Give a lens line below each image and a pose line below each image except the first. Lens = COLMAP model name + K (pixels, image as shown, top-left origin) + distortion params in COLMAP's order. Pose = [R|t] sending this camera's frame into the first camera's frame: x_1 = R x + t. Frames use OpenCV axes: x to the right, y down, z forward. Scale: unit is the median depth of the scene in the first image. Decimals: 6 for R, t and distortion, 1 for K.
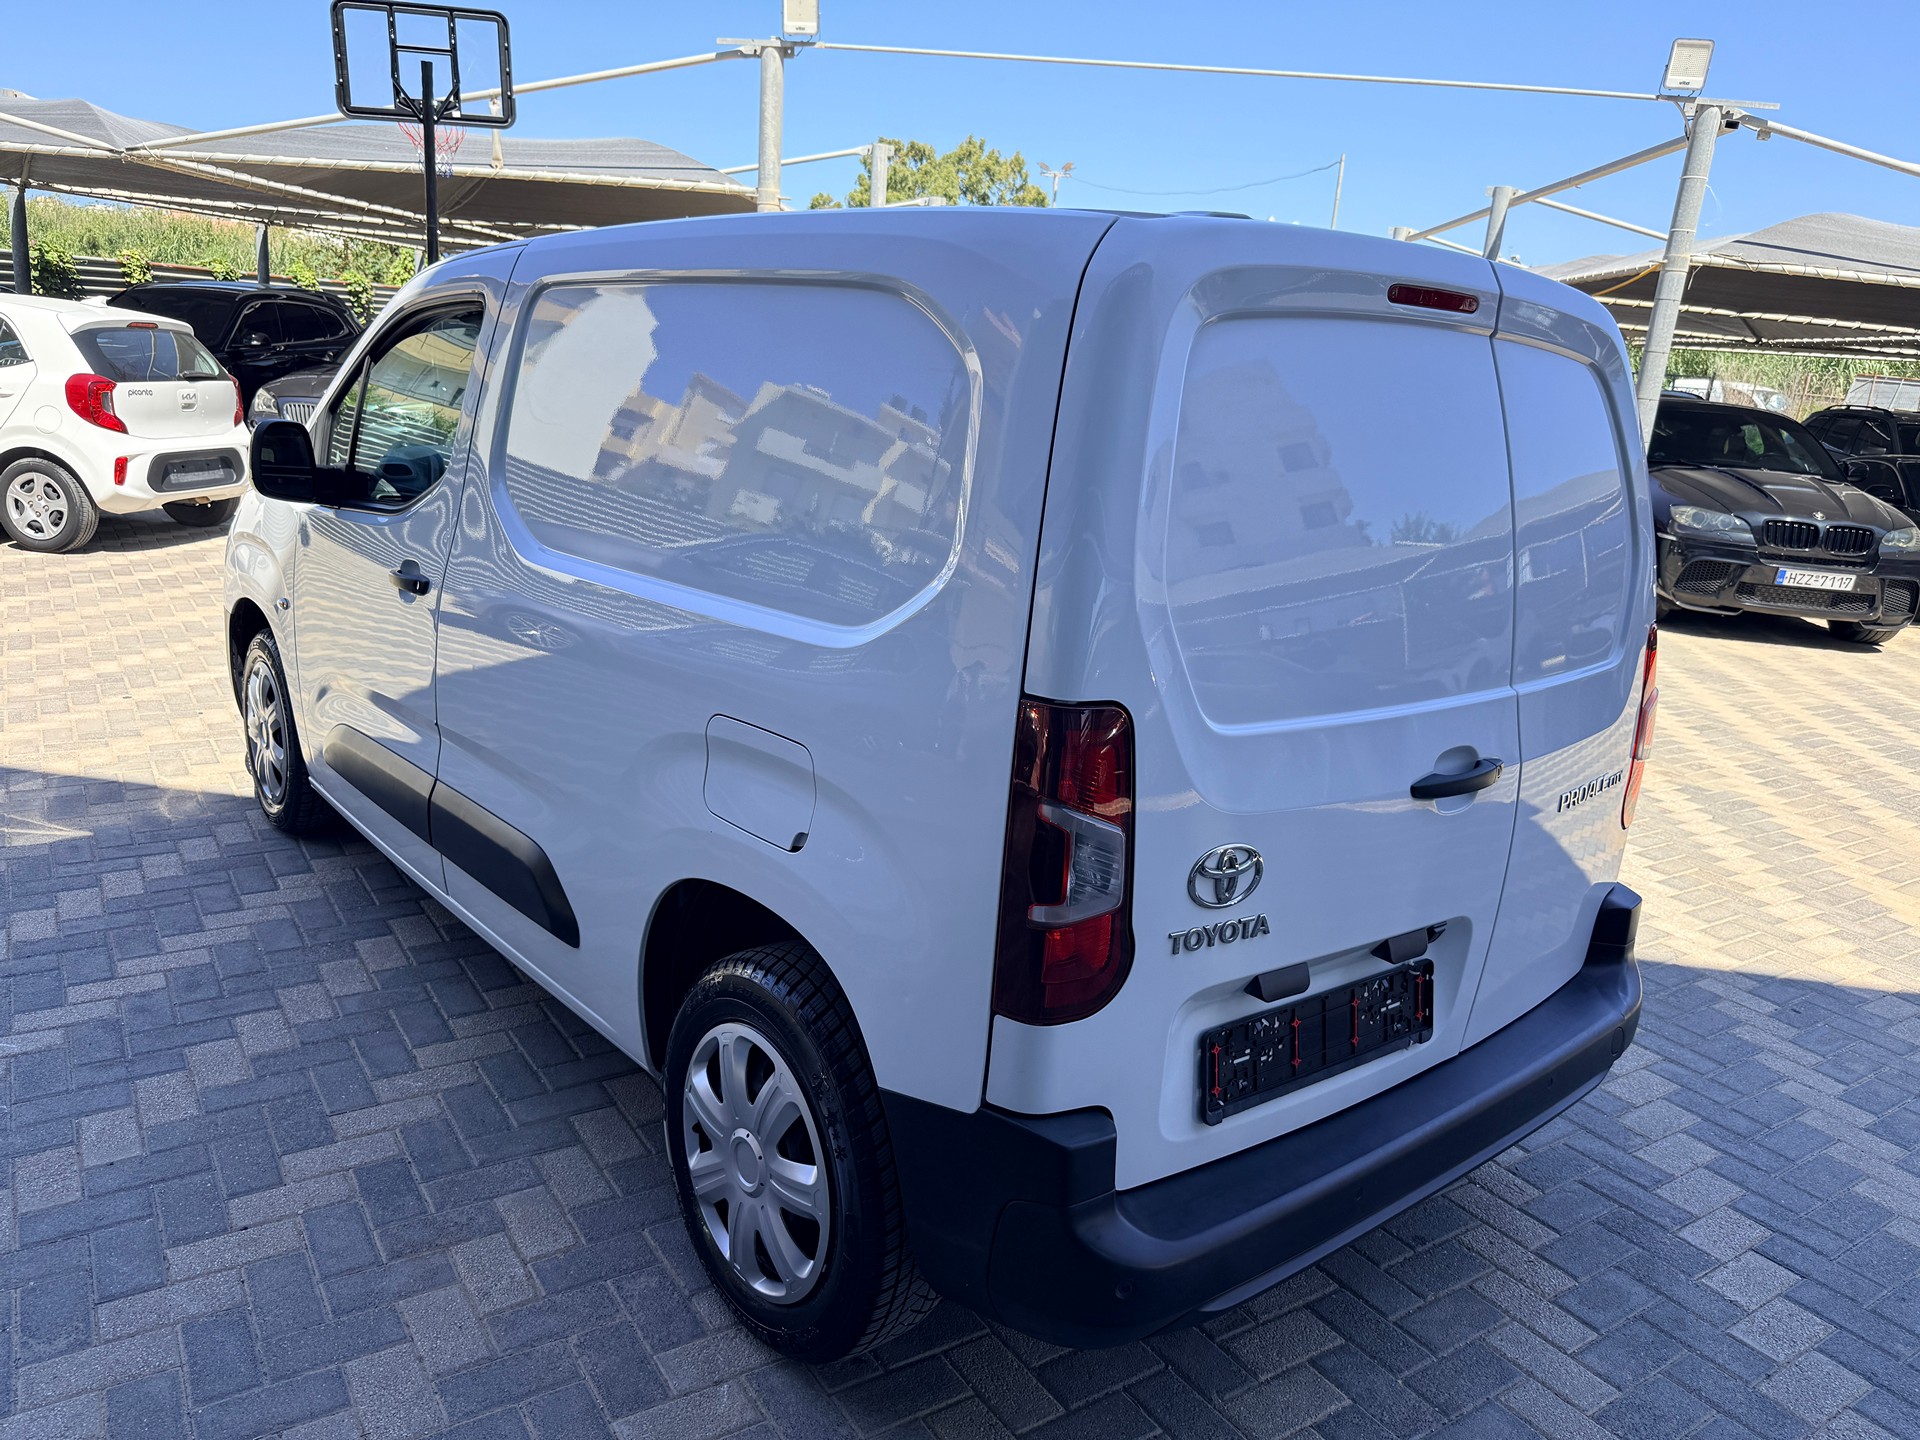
lens RADIAL K [[1362.2, 0, 952.2], [0, 1362.2, 708.5], [0, 0, 1]] dist [0.019892, -0.031300]
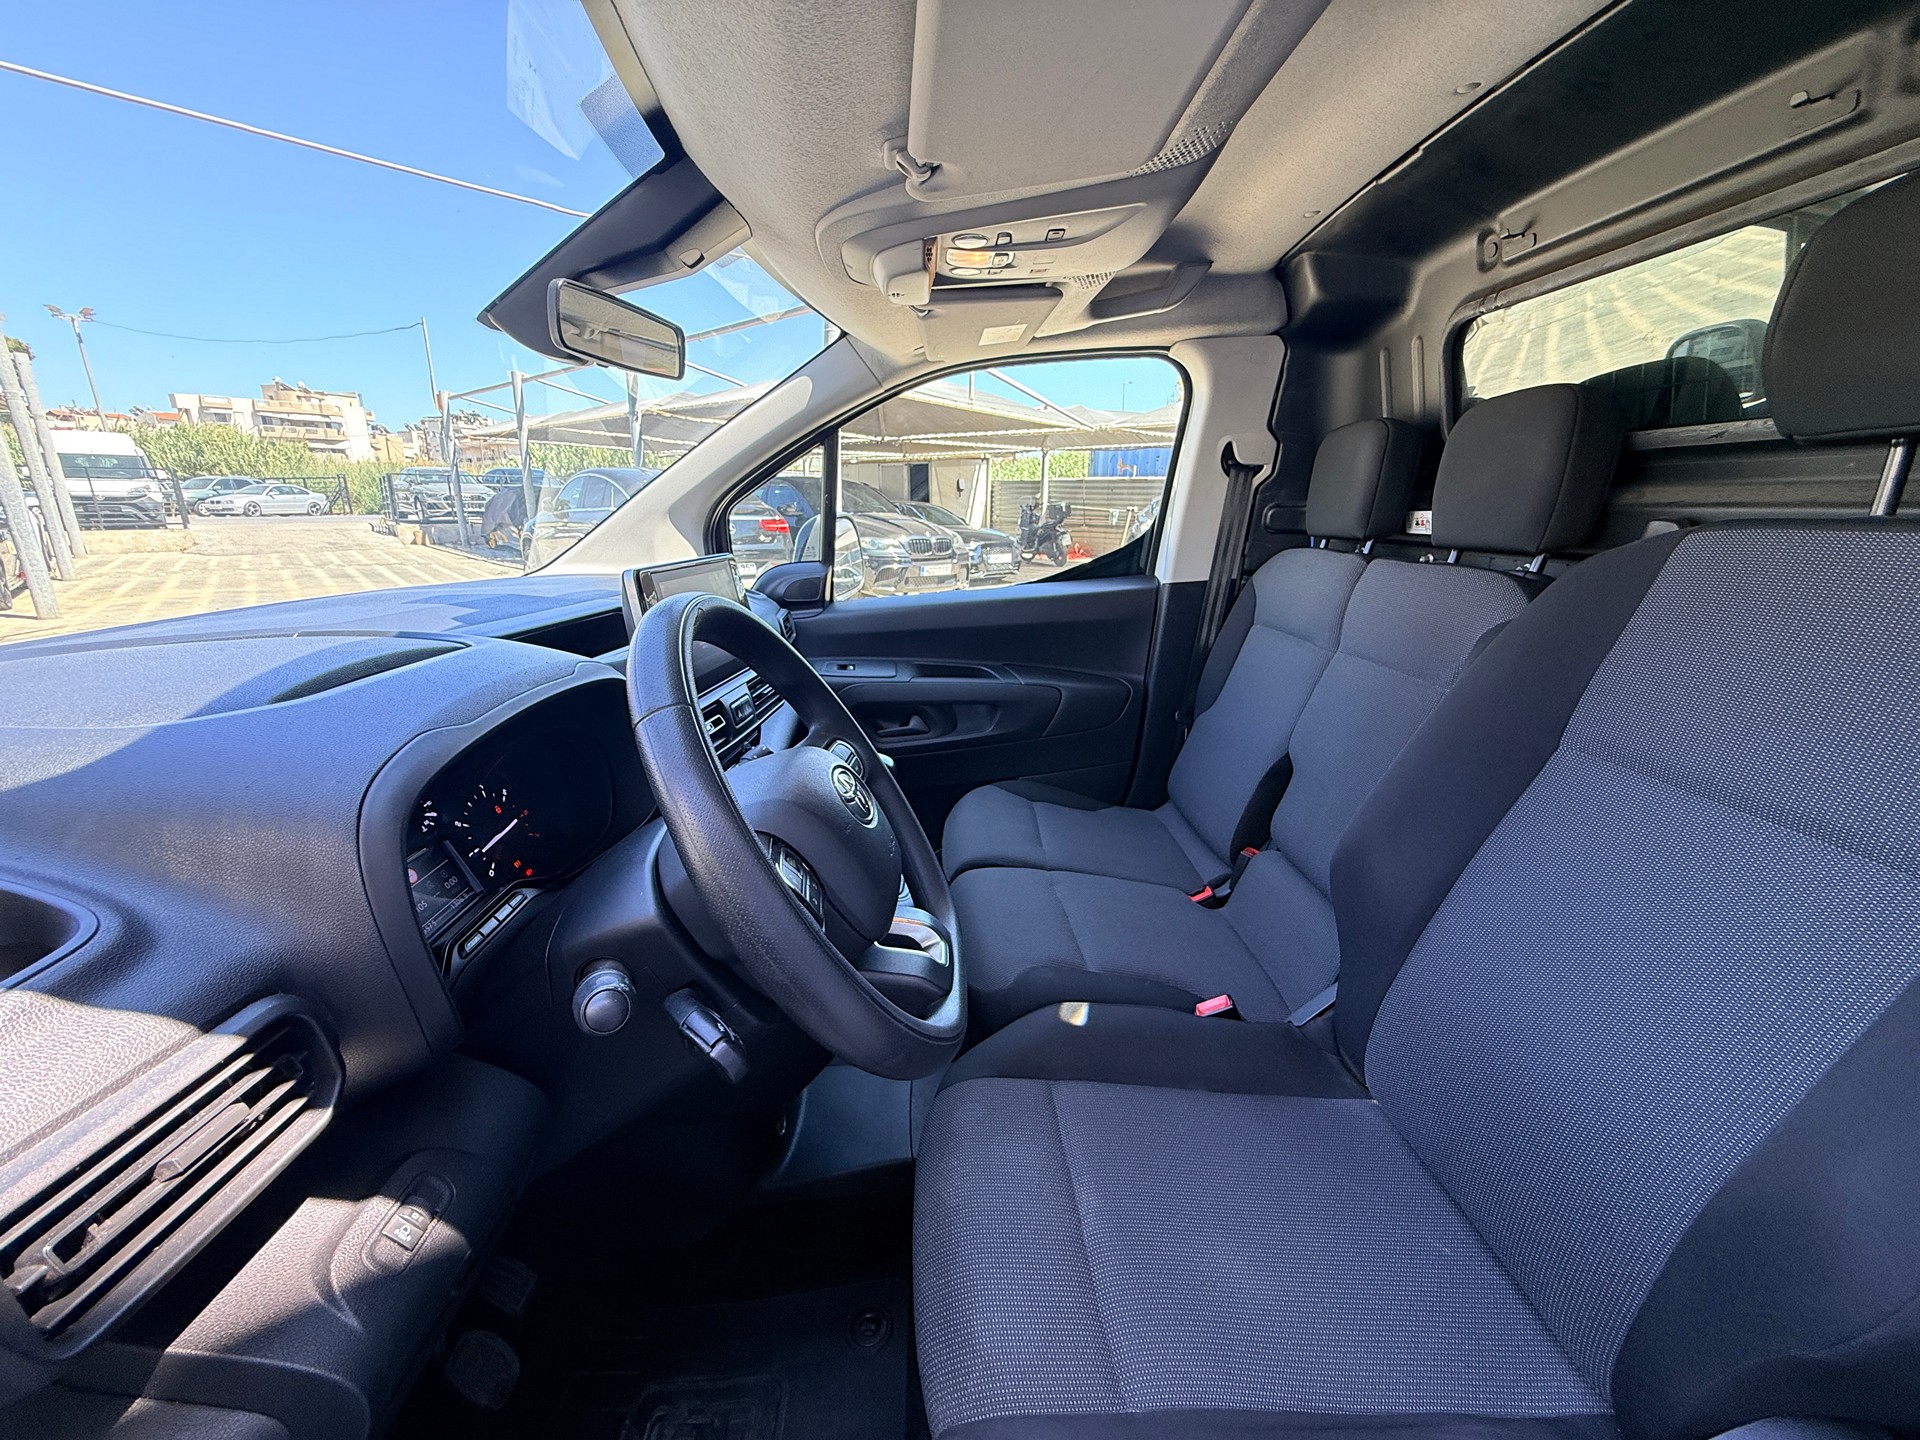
lens RADIAL K [[766.9, 0, 955.8], [0, 766.9, 716.8], [0, 0, 1]] dist [0.000428, -0.000091]
pose [[0.609359, -0.280607, 0.741580, -0.164073], [0.237807, 0.956905, 0.166677, -0.075890], [-0.756392, 0.074787, 0.649829, 0.360030]]
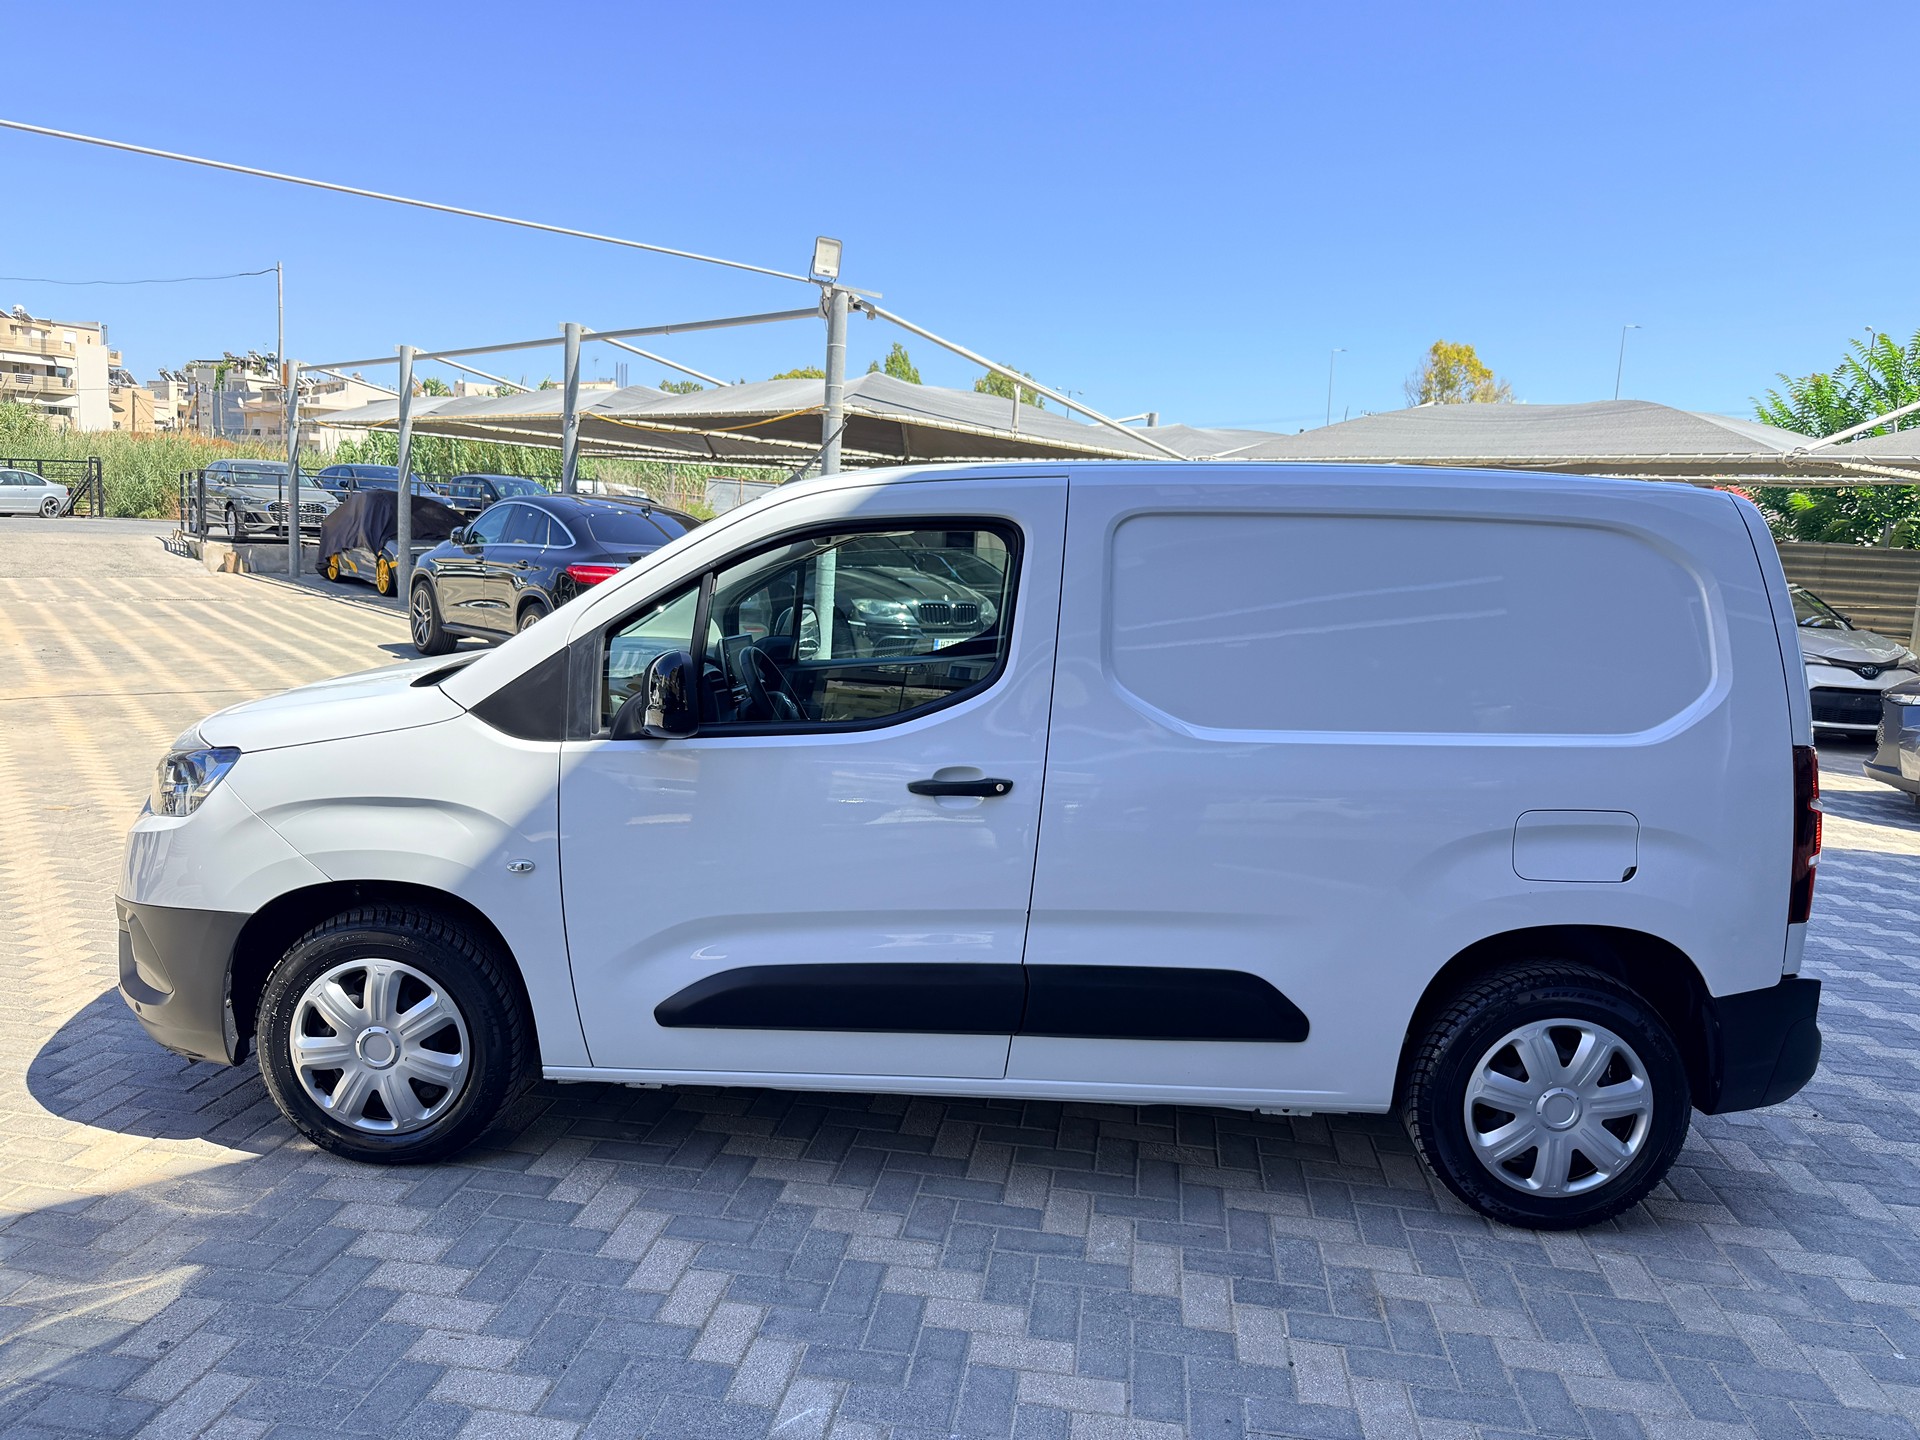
lens RADIAL K [[1362.2, 0, 945.0], [0, 1362.2, 724.1], [0, 0, 1]] dist [0.019892, -0.031300]
pose [[0.670971, -0.148807, 0.726398, -0.385270], [0.189492, 0.981537, 0.026041, -0.057350], [-0.716862, 0.120174, 0.686781, 0.099458]]
